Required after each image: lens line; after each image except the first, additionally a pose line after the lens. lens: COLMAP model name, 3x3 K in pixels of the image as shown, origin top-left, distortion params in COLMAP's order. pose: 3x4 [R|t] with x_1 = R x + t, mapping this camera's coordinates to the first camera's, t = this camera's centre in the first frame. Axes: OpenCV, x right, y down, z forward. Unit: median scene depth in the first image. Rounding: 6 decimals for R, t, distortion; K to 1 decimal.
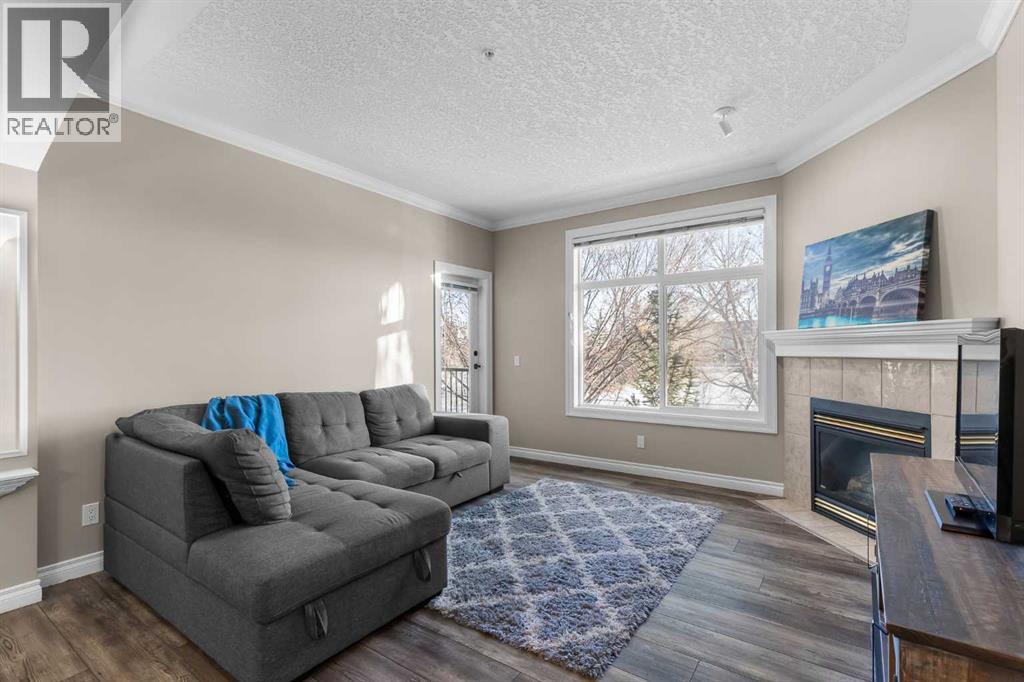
lens RADIAL K [[469.5, 0, 515.5], [0, 469.5, 347.1], [0, 0, 1]] dist [0.012353, -0.003674]
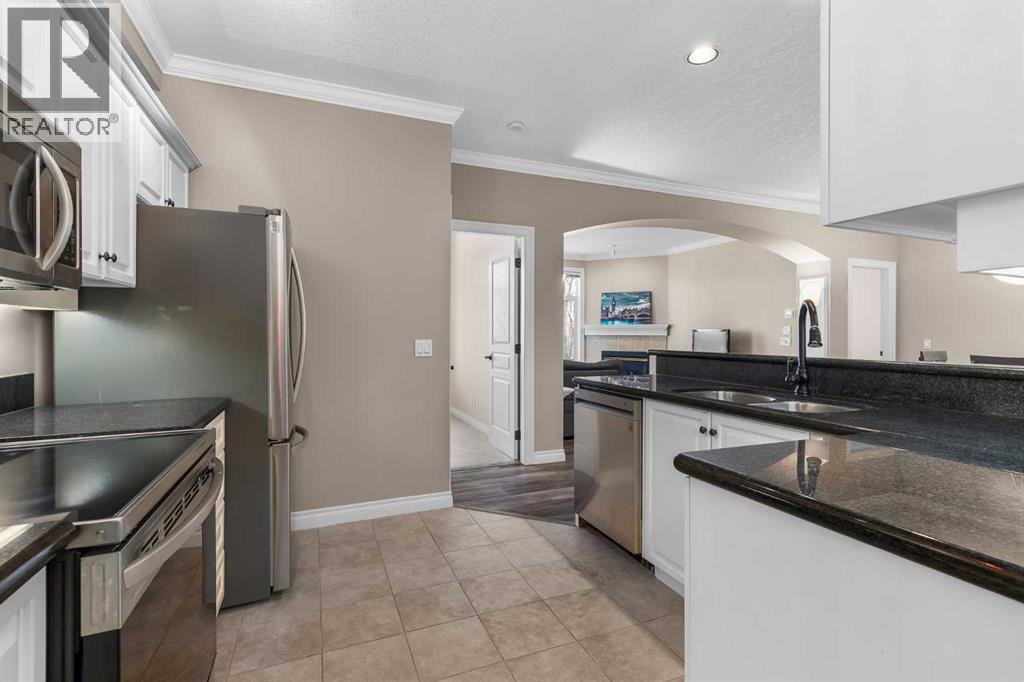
lens RADIAL K [[469.5, 0, 521.4], [0, 469.5, 336.3], [0, 0, 1]] dist [0.012353, -0.003674]
pose [[0.512045, -0.001980, 0.858956, -1.979701], [-0.010295, 0.999911, 0.008442, 0.009557], [-0.858897, -0.013166, 0.511980, 0.052482]]
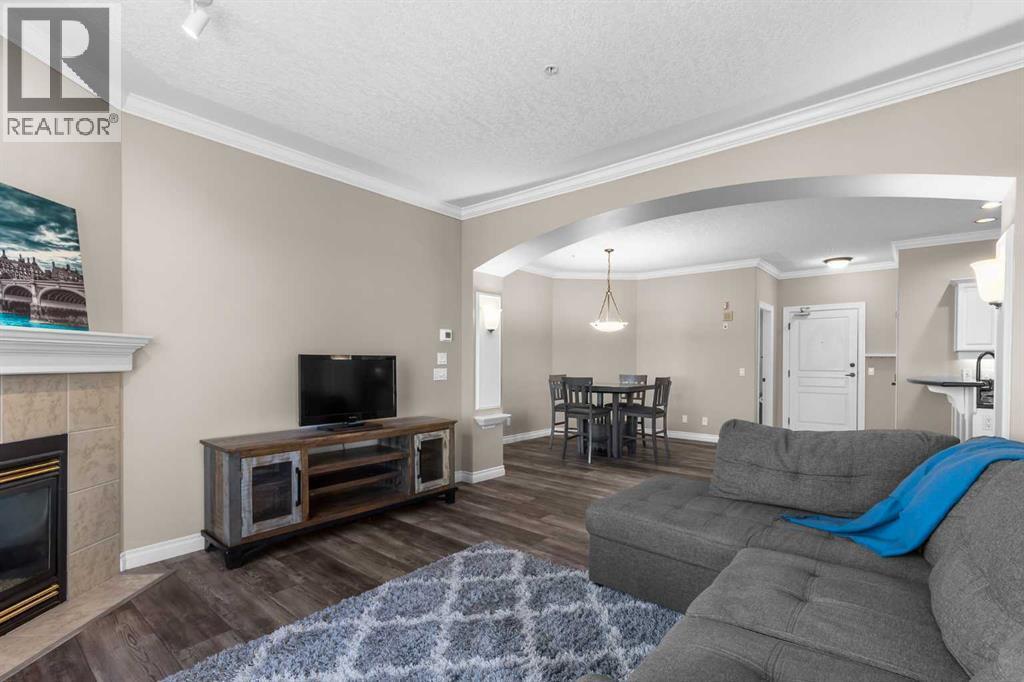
lens RADIAL K [[469.5, 0, 529.8], [0, 469.5, 363.9], [0, 0, 1]] dist [0.012353, -0.003674]
pose [[-0.998745, -0.002890, 0.049995, -0.044524], [-0.002823, 0.999995, 0.001399, 0.003939], [-0.049998, 0.001256, -0.998749, 1.487017]]
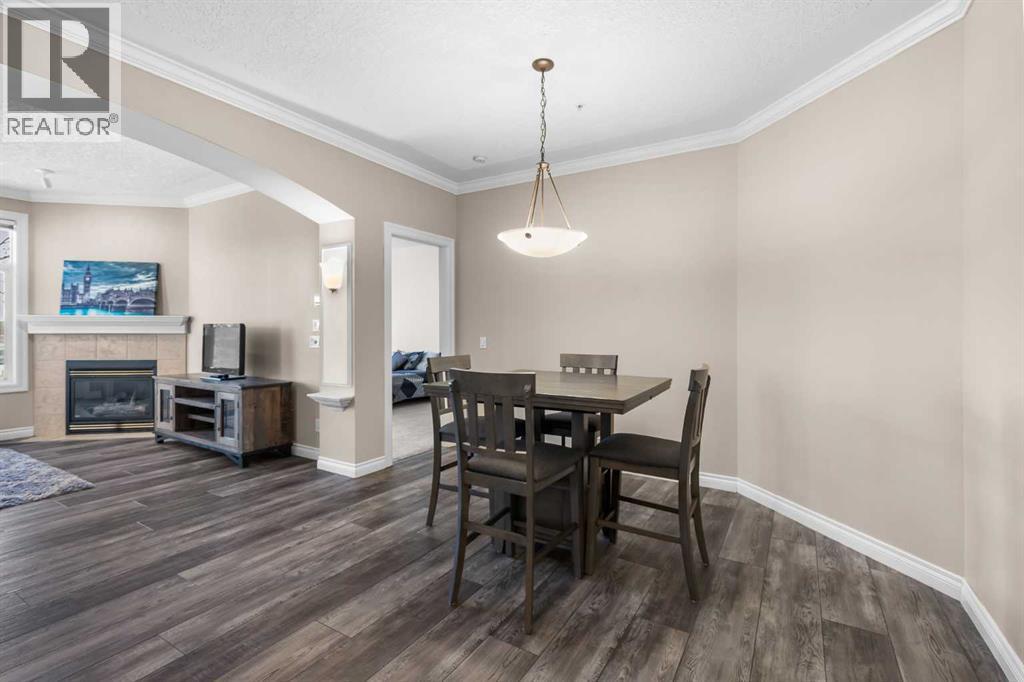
lens RADIAL K [[469.5, 0, 512.1], [0, 469.5, 329.3], [0, 0, 1]] dist [0.012353, -0.003674]
pose [[-0.079526, 0.003833, 0.996825, -1.078299], [-0.006262, 0.999971, -0.004345, 0.004192], [-0.996813, -0.006588, -0.079500, -0.329543]]
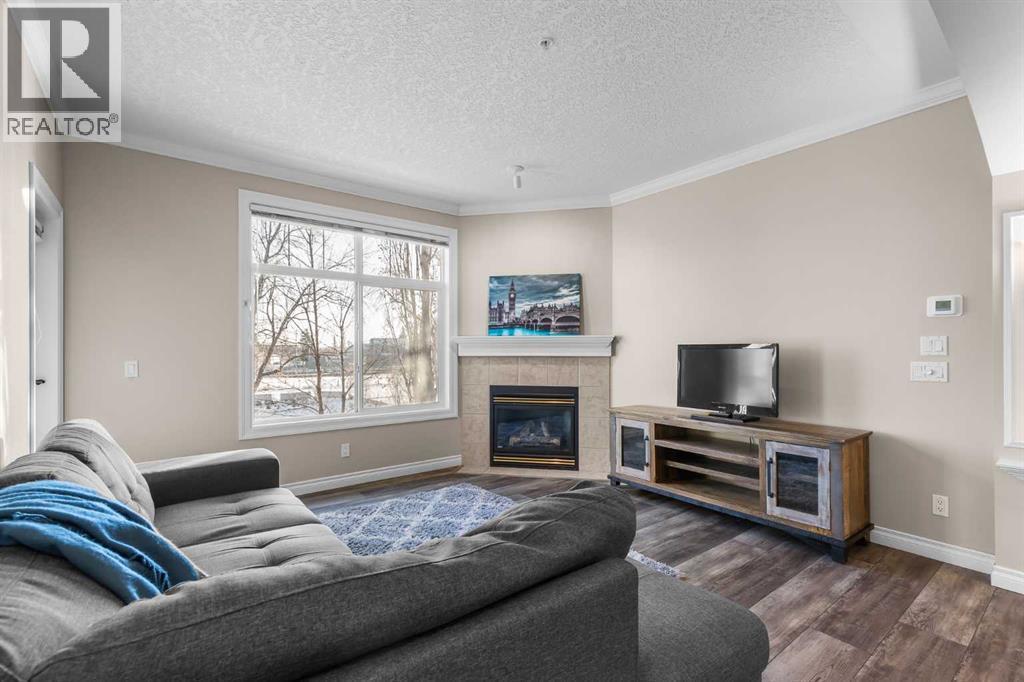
lens RADIAL K [[469.5, 0, 518.2], [0, 469.5, 347.2], [0, 0, 1]] dist [0.012353, -0.003674]
pose [[0.278904, 0.009974, 0.960267, -0.732483], [-0.006385, 0.999943, -0.008532, 0.005697], [-0.960298, -0.003751, 0.278952, 0.574213]]
